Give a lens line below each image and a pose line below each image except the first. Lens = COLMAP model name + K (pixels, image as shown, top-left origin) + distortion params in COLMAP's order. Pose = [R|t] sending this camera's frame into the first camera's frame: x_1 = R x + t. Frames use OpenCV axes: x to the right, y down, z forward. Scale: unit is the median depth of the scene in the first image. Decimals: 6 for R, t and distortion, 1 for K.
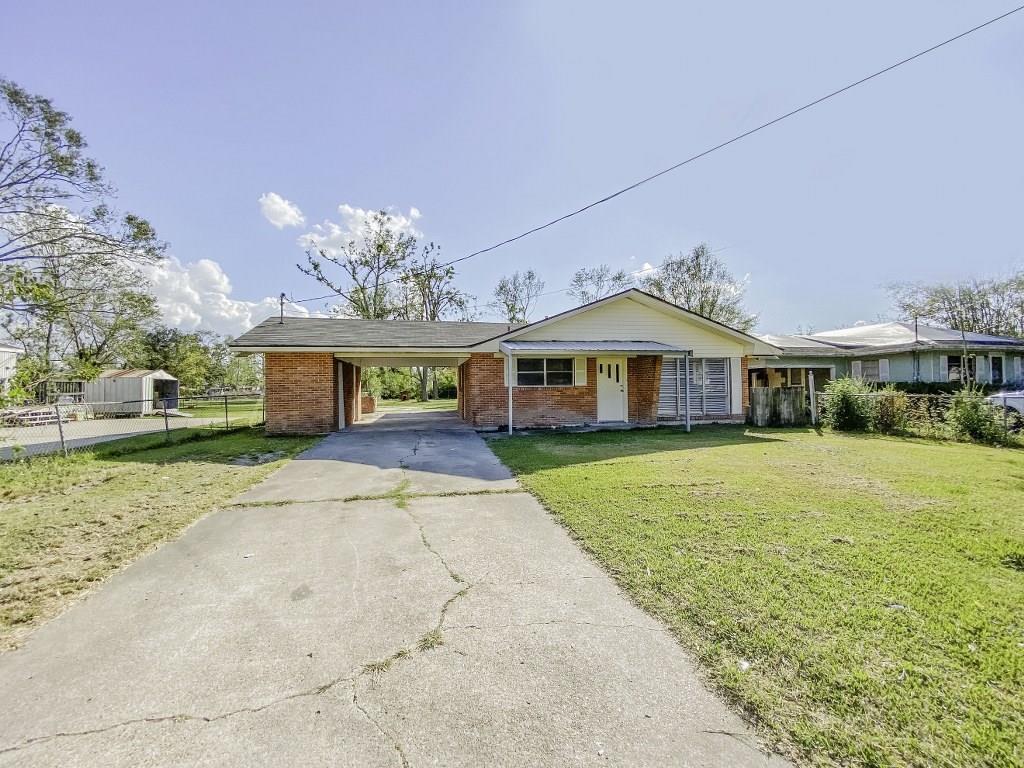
lens RADIAL K [[418.3, 0, 508.7], [0, 418.3, 378.8], [0, 0, 1]] dist [0.026884, -0.022653]
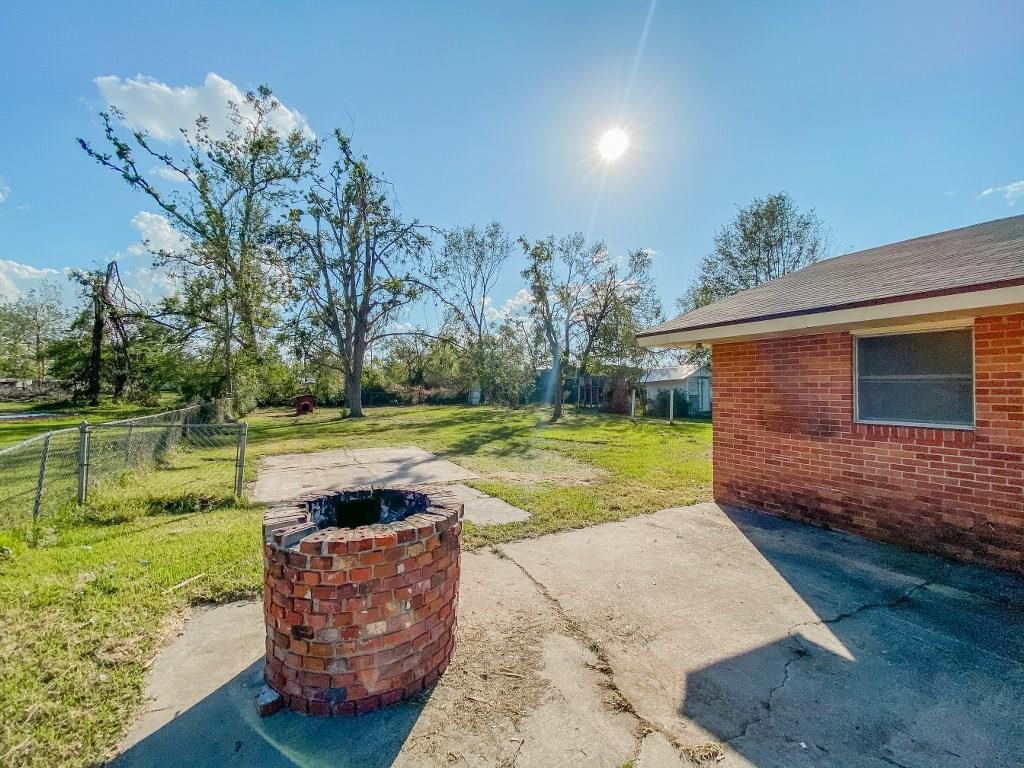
lens RADIAL K [[418.3, 0, 508.7], [0, 418.3, 378.8], [0, 0, 1]] dist [0.026884, -0.022653]
pose [[0.958456, 0.024981, 0.284145, -0.462590], [-0.023984, 0.999688, -0.006986, 0.022245], [-0.284230, -0.000119, 0.958756, 1.208657]]
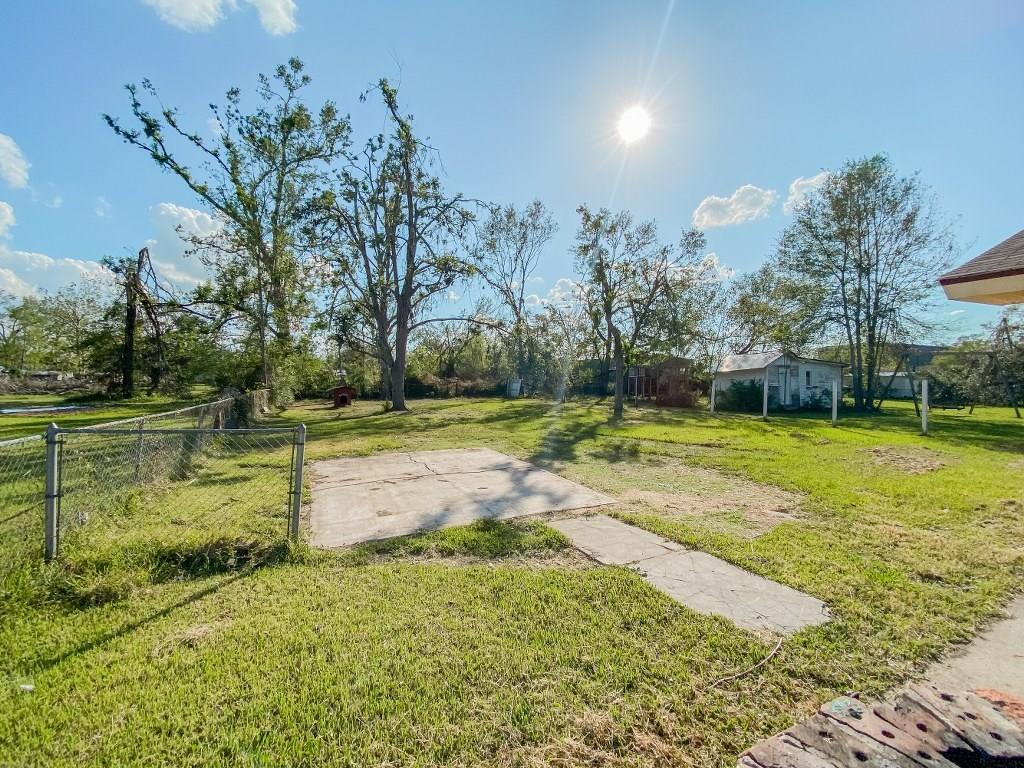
lens RADIAL K [[418.3, 0, 508.7], [0, 418.3, 378.8], [0, 0, 1]] dist [0.026884, -0.022653]
pose [[0.972716, 0.017111, 0.231369, -0.526381], [-0.020707, 0.999699, 0.013122, 0.032820], [-0.231075, -0.017555, 0.972778, 1.388821]]
